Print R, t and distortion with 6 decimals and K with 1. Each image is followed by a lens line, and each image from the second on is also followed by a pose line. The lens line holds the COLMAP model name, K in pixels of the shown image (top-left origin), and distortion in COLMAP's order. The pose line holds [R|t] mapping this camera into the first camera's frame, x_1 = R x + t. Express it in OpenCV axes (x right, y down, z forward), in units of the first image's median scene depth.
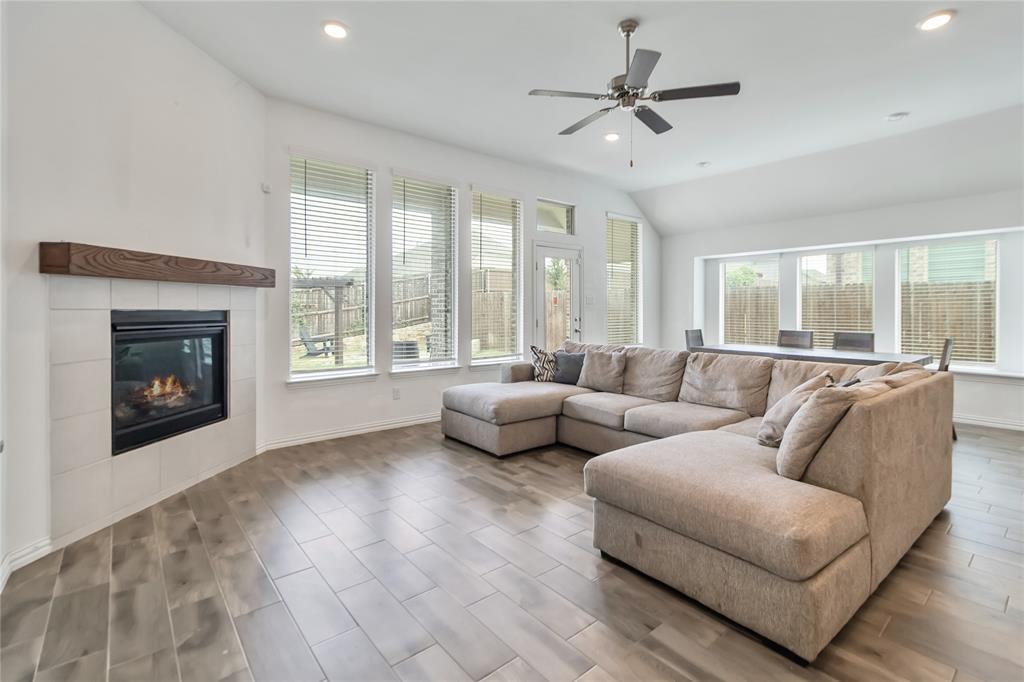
lens RADIAL K [[477.7, 0, 516.2], [0, 477.7, 316.4], [0, 0, 1]] dist [0.002129, 0.000174]
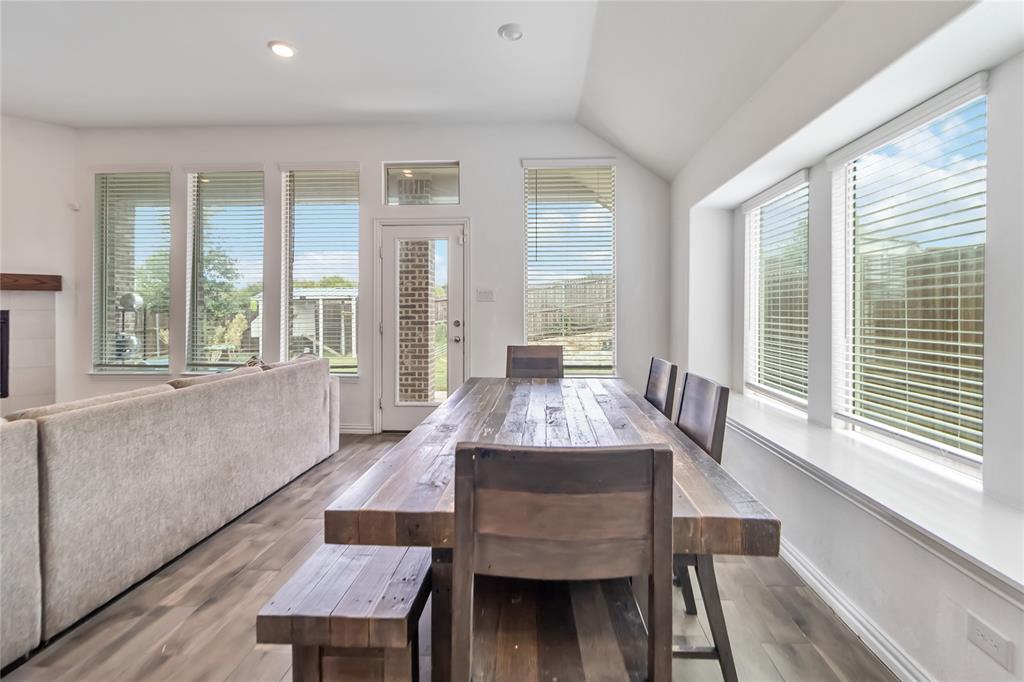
lens RADIAL K [[470.3, 0, 522.1], [0, 470.3, 321.5], [0, 0, 1]] dist [0.002593, -0.000194]
pose [[0.745504, 0.009396, -0.666435, 1.327435], [-0.004385, 0.999948, 0.009193, 0.002250], [0.666487, -0.003931, 0.745506, 1.038149]]
